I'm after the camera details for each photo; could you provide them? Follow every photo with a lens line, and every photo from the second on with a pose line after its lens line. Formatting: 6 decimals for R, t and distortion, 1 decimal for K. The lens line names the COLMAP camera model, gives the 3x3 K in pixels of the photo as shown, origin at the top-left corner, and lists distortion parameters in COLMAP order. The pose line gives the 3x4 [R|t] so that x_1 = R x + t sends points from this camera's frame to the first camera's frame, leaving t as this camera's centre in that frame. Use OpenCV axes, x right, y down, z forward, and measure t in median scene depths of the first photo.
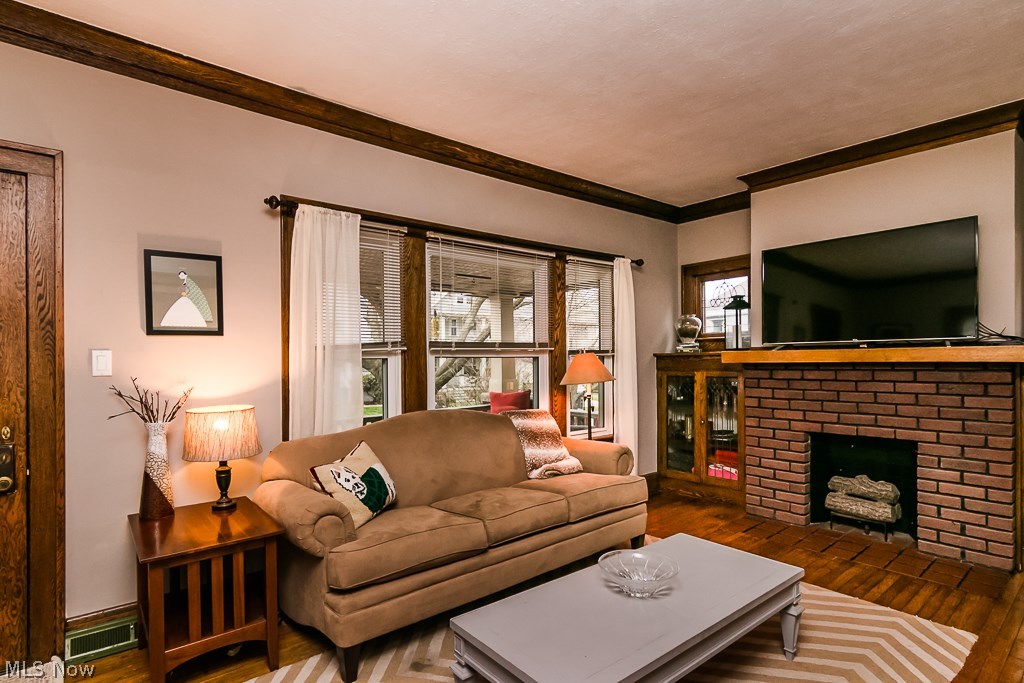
lens RADIAL K [[527.6, 0, 504.8], [0, 527.6, 359.3], [0, 0, 1]] dist [-0.006746, 0.004093]
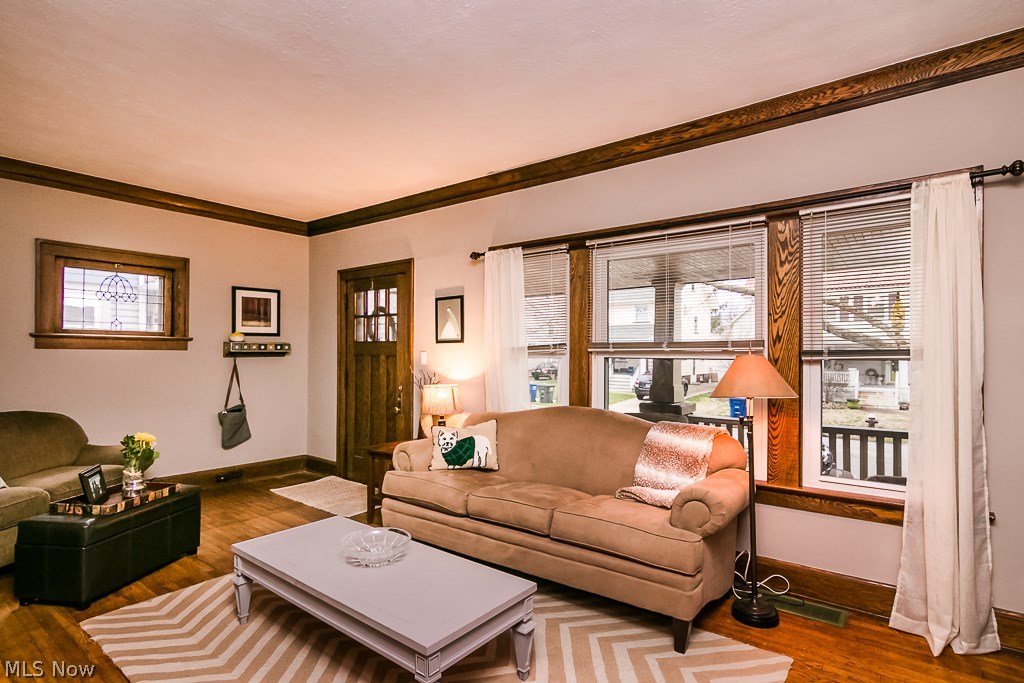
lens RADIAL K [[527.6, 0, 508.1], [0, 527.6, 346.3], [0, 0, 1]] dist [-0.006746, 0.004093]
pose [[0.213623, -0.008822, -0.976876, 0.883577], [-0.010143, 0.999885, -0.011248, -0.013516], [0.976863, 0.012311, 0.213509, 0.625672]]
